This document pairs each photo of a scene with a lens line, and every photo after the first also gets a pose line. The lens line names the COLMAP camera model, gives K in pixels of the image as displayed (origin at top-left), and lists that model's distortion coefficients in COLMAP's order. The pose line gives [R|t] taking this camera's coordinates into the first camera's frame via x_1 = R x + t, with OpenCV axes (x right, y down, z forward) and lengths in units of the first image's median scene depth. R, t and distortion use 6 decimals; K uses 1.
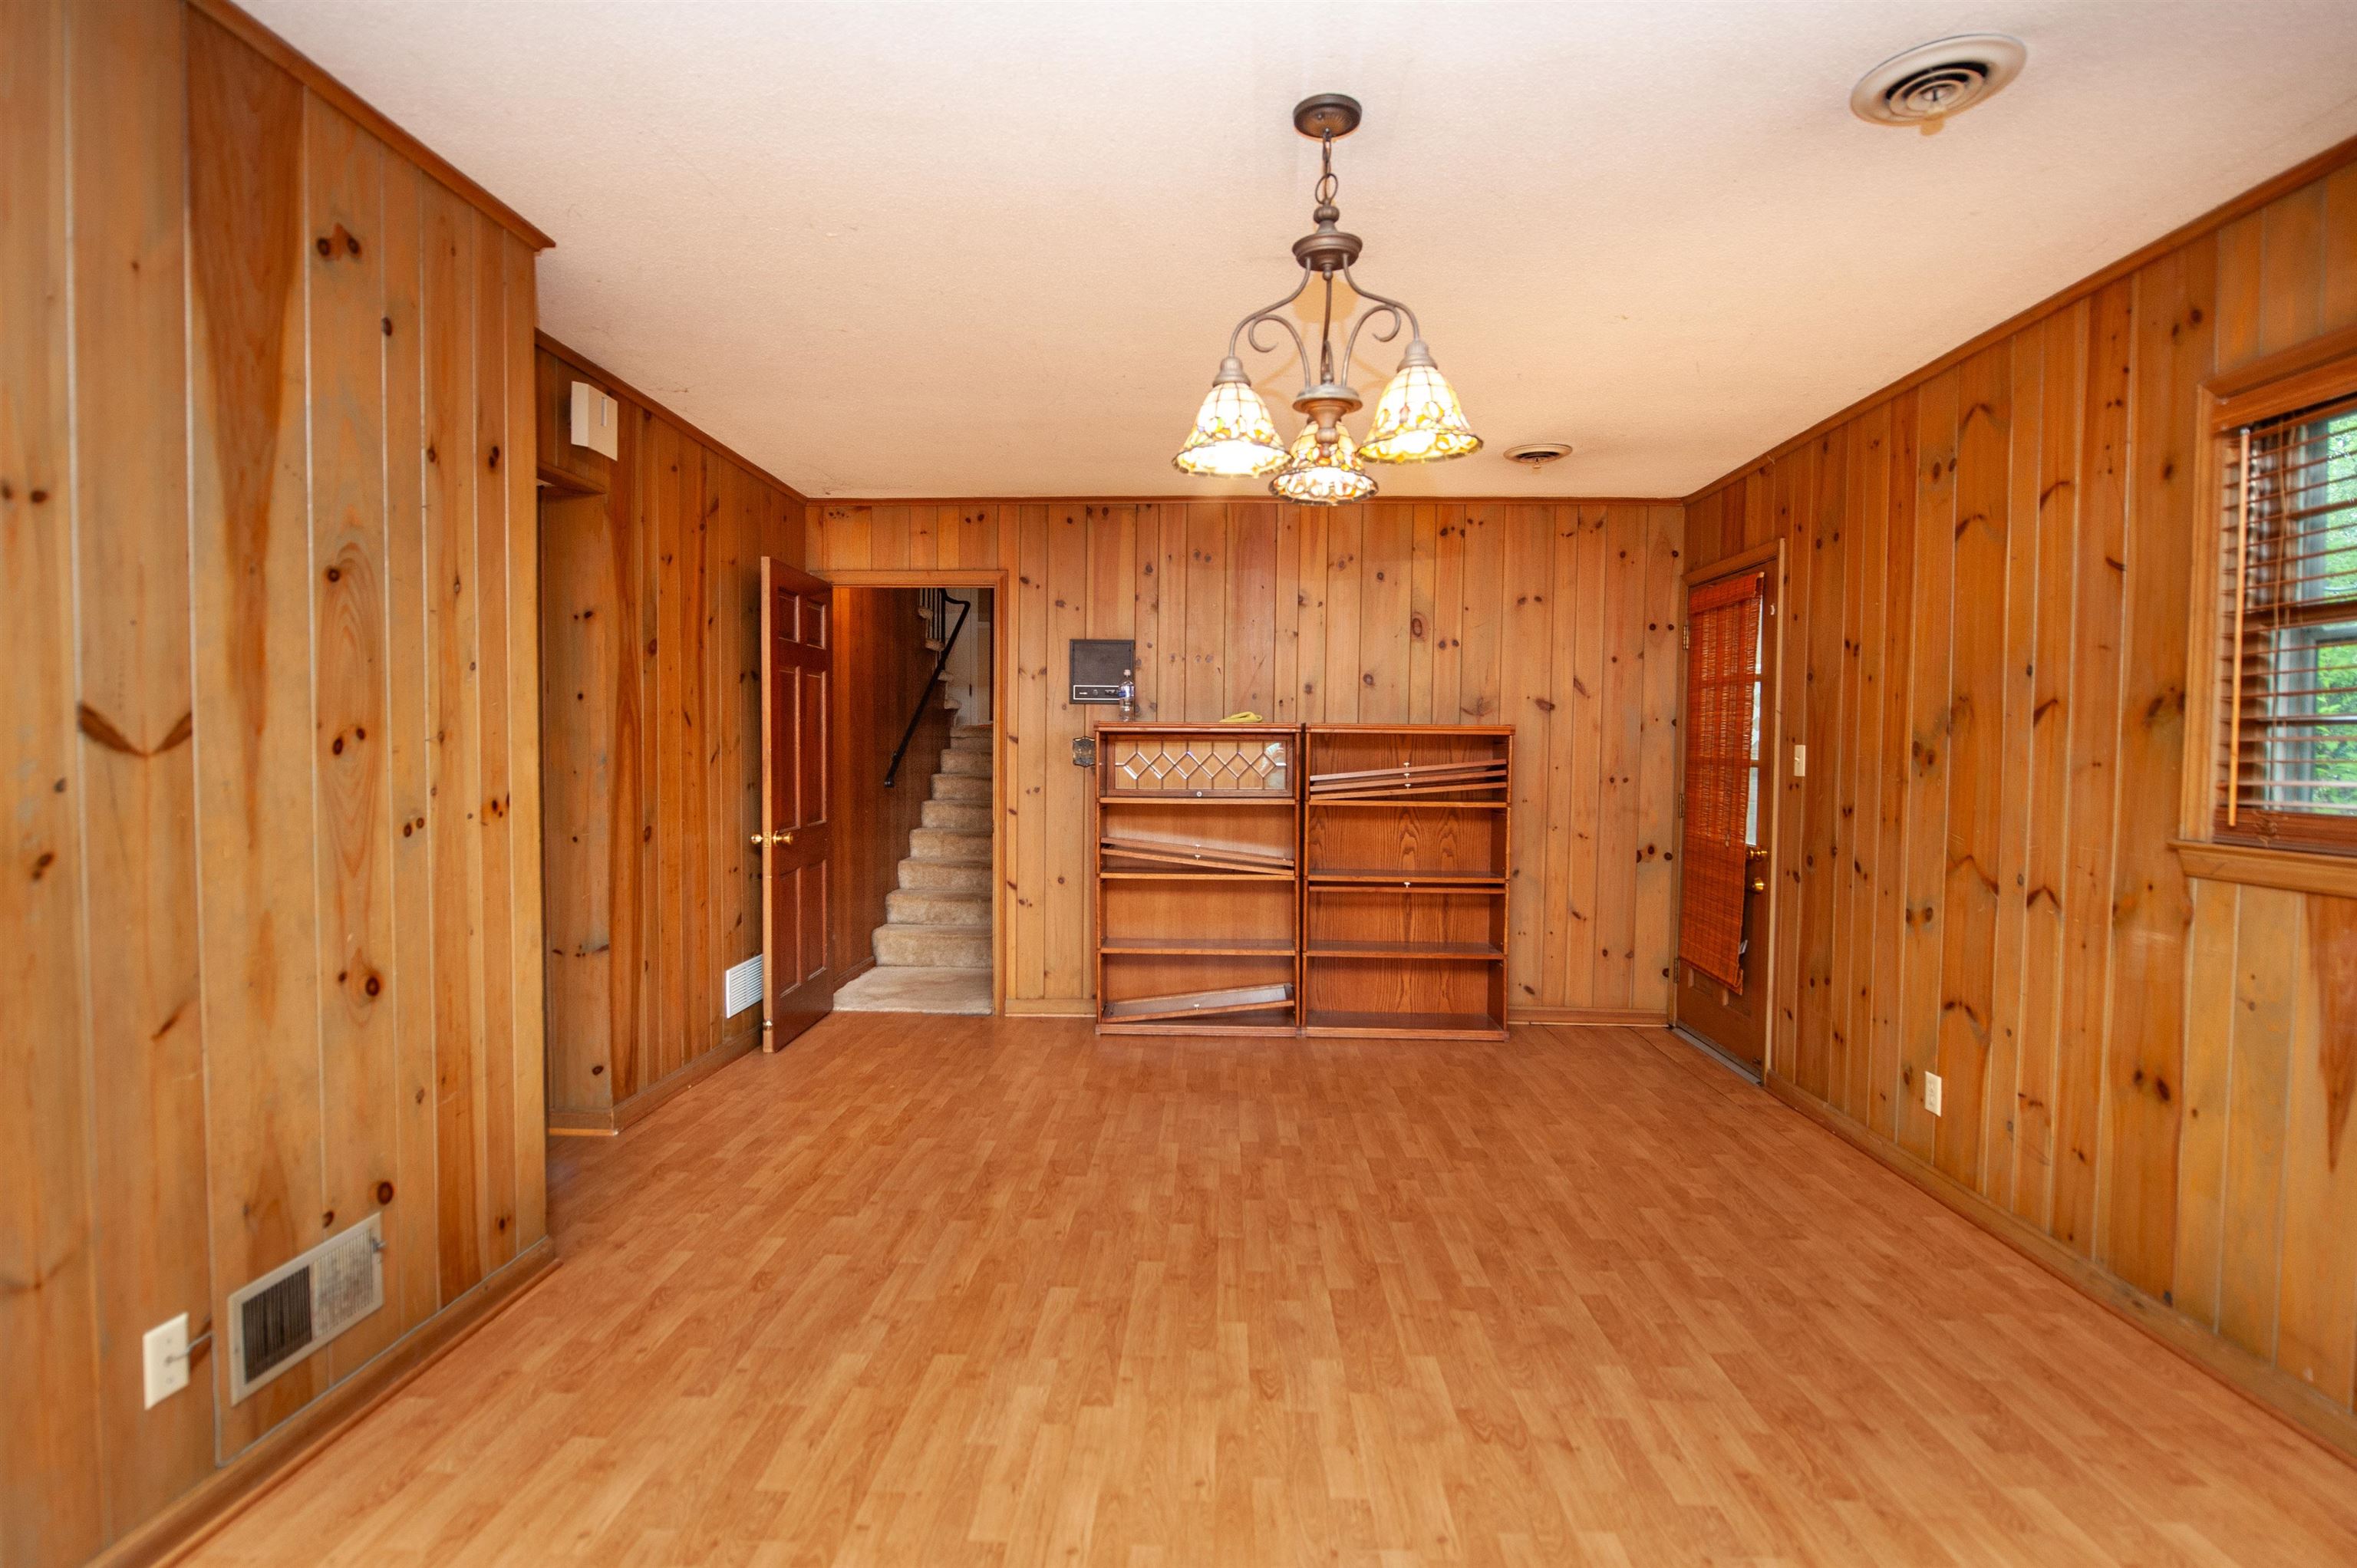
lens RADIAL K [[1116.6, 0, 1178.7], [0, 1116.6, 785.7], [0, 0, 1]] dist [-0.008320, -0.003350]
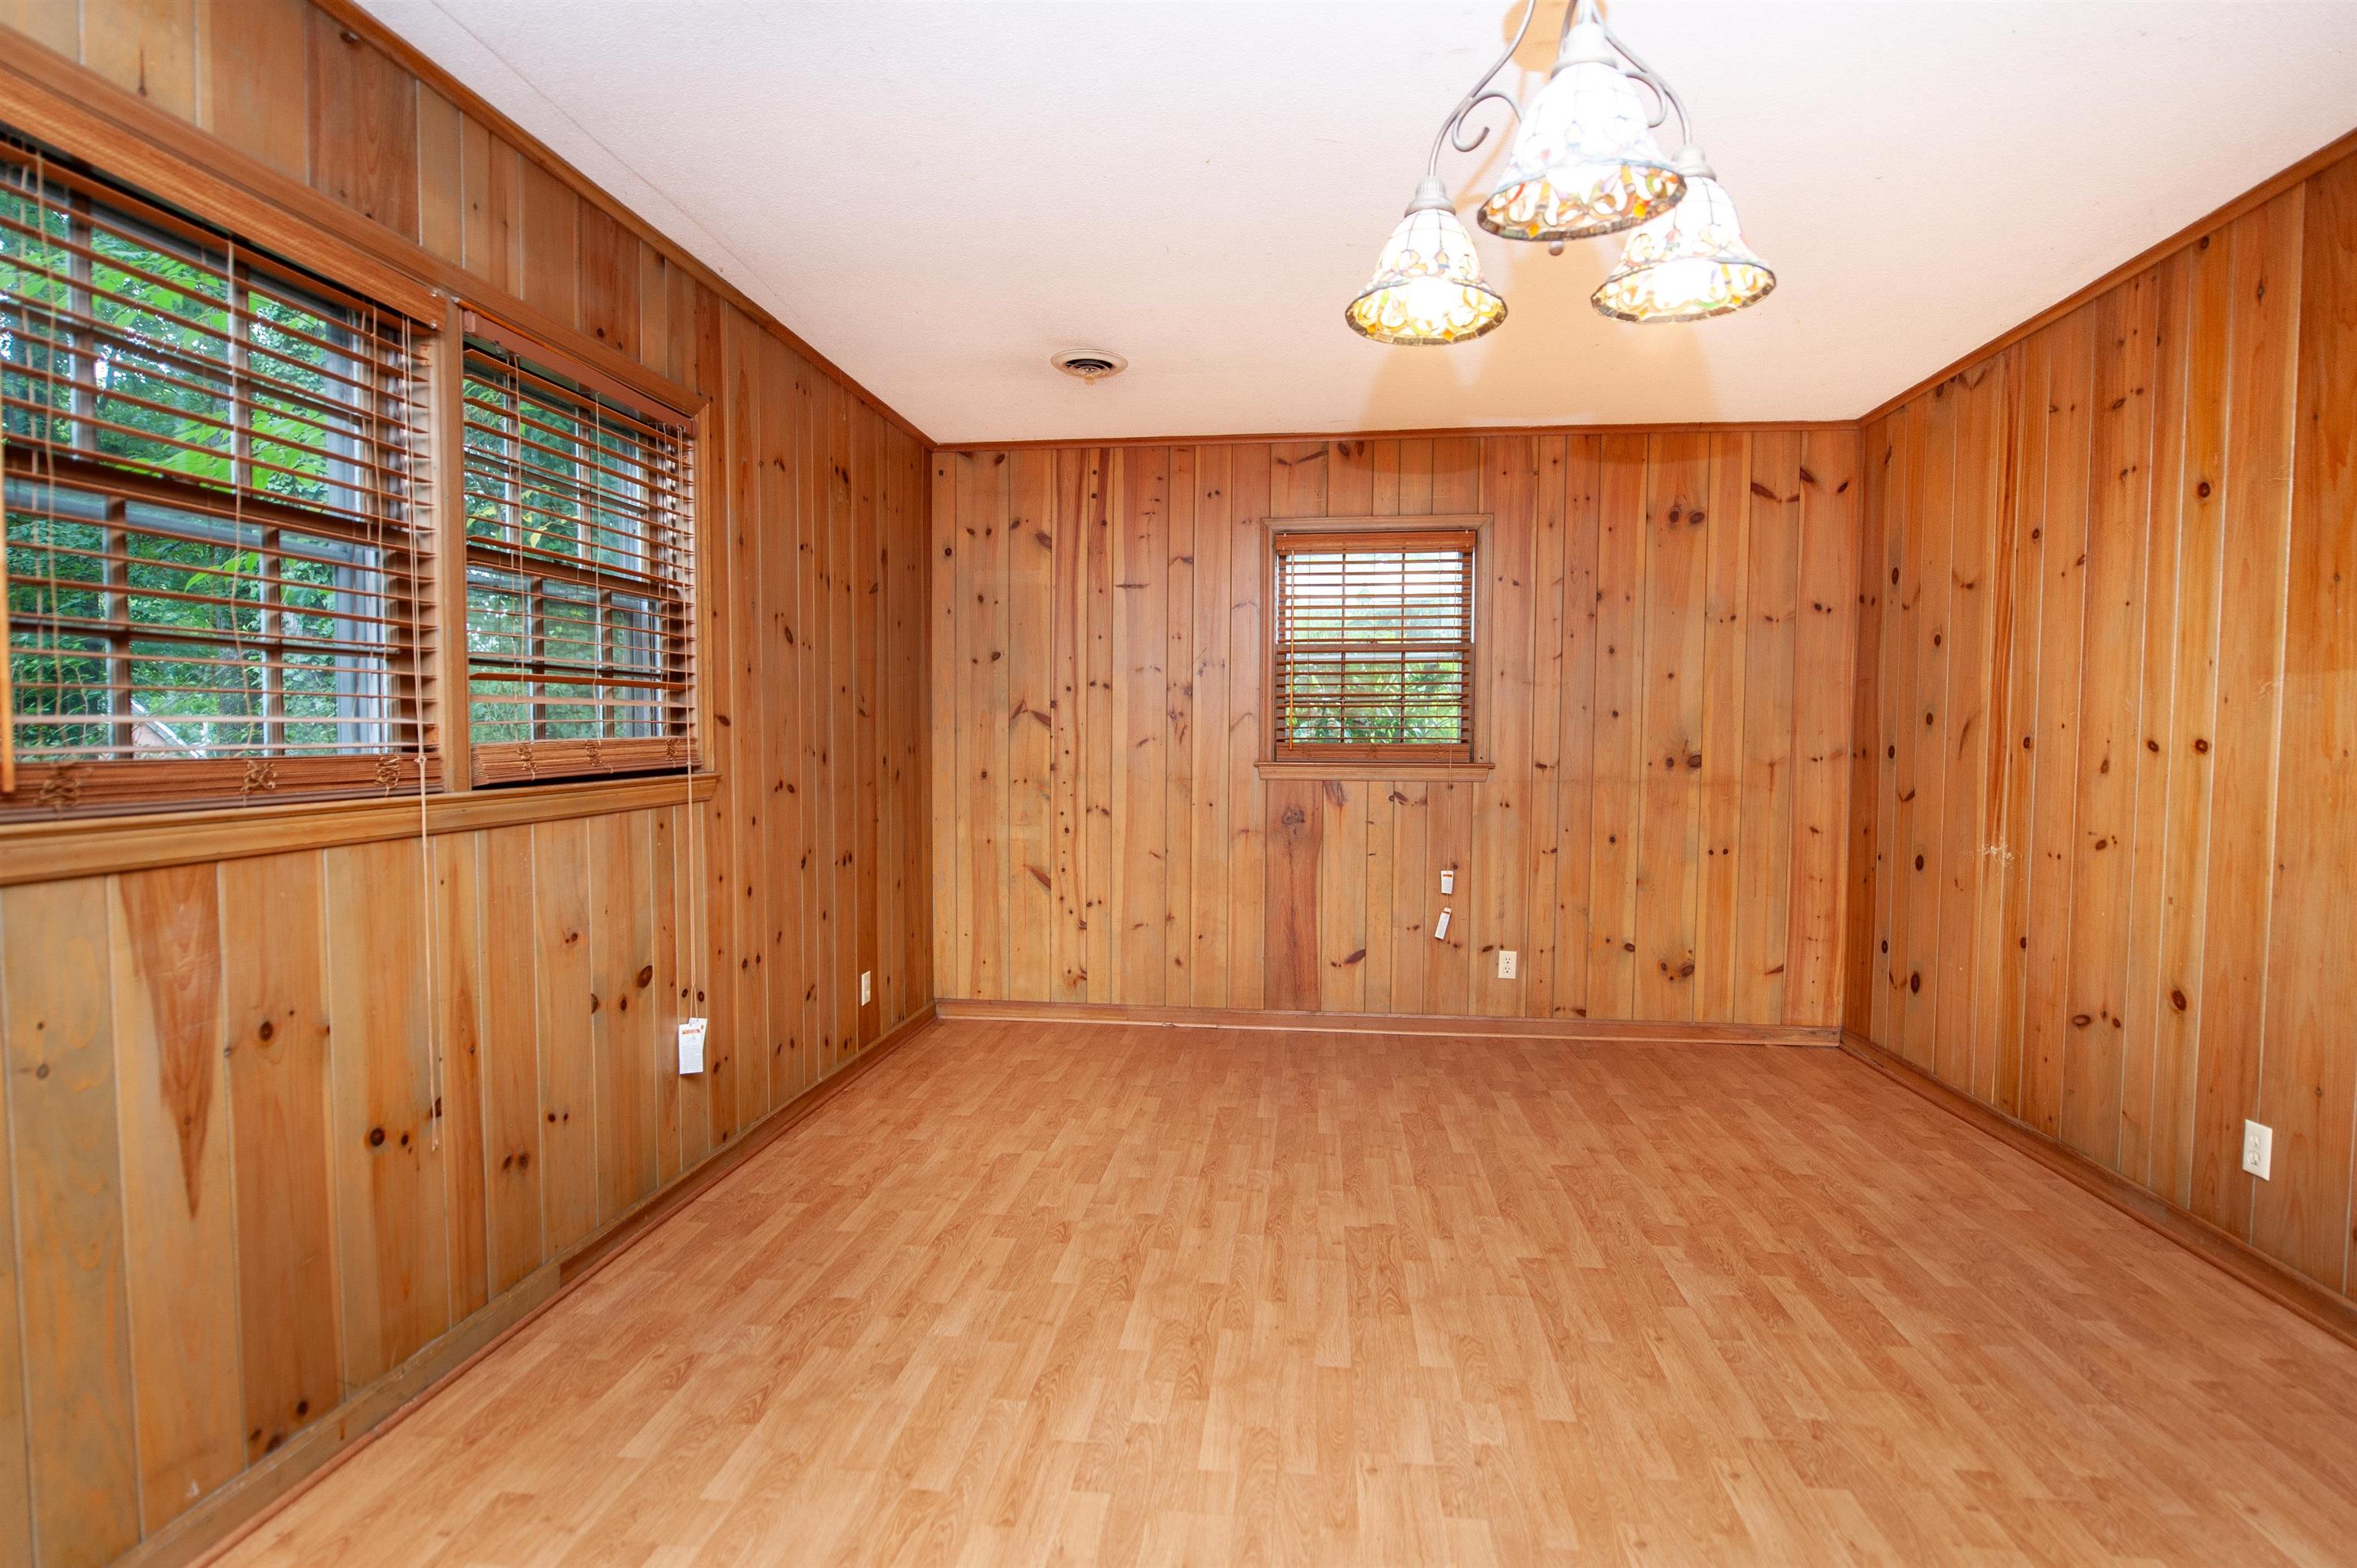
lens RADIAL K [[1116.6, 0, 1178.0], [0, 1116.6, 783.4], [0, 0, 1]] dist [-0.008320, -0.003350]
pose [[-0.996601, -0.020321, 0.079838, 0.296529], [-0.013634, 0.996420, 0.083429, -0.030034], [-0.081248, 0.082057, -0.993310, 1.695387]]
